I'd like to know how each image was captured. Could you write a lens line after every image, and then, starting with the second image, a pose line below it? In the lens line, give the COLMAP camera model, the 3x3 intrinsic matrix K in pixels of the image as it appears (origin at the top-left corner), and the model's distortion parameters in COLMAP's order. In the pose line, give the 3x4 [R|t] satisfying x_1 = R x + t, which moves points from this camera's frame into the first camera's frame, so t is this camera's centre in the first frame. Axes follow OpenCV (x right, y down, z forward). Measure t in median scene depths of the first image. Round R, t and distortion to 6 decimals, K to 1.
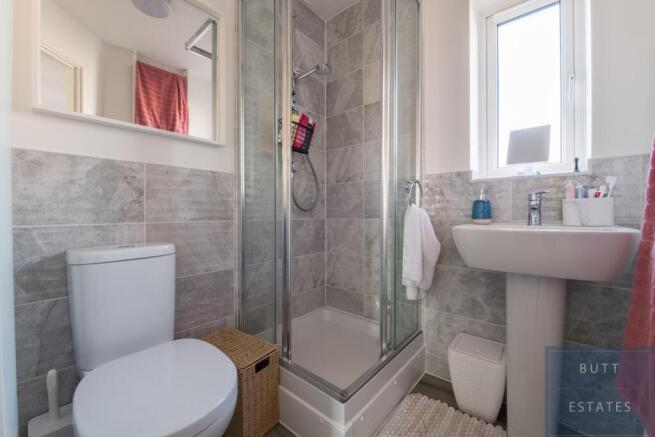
lens RADIAL K [[262.4, 0, 323.1], [0, 262.4, 215.2], [0, 0, 1]] dist [-0.011071, 0.000178]
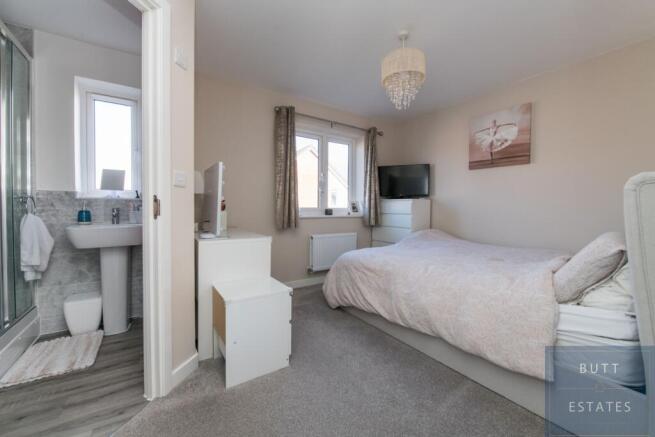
lens RADIAL K [[262.4, 0, 324.1], [0, 262.4, 216.1], [0, 0, 1]] dist [-0.011071, 0.000178]
pose [[0.258837, -0.012069, 0.965846, -0.591884], [0.013296, 0.999872, 0.008931, -0.014838], [-0.965830, 0.010530, 0.258964, -0.894675]]
